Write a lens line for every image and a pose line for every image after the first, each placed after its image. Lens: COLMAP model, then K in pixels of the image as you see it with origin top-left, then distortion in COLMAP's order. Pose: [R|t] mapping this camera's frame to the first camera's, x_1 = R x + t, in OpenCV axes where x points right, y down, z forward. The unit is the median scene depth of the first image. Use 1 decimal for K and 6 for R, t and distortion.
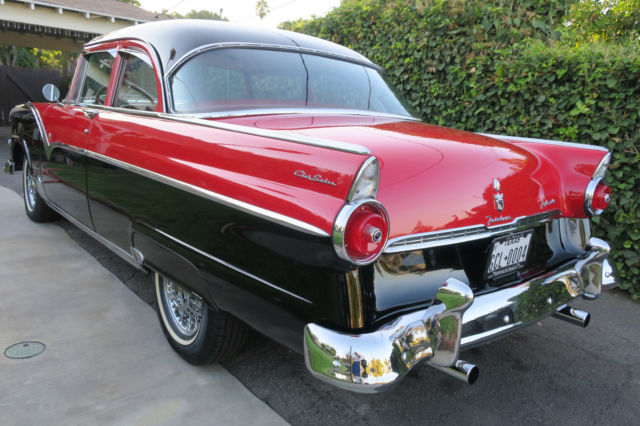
lens RADIAL K [[495.7, 0, 320.0], [0, 495.7, 213.0], [0, 0, 1]] dist [-0.001534, -0.002514]
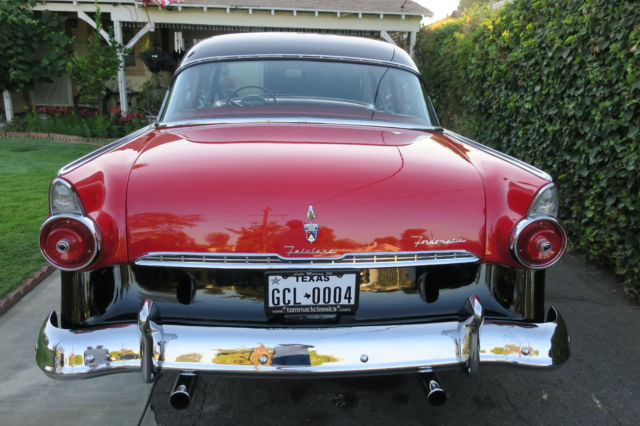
lens RADIAL K [[495.7, 0, 320.0], [0, 495.7, 213.0], [0, 0, 1]] dist [-0.001534, -0.002514]
pose [[0.813657, 0.111865, -0.570481, 0.344956], [-0.090519, 0.993722, 0.065755, -0.045456], [0.574255, -0.001863, 0.818674, 0.113988]]
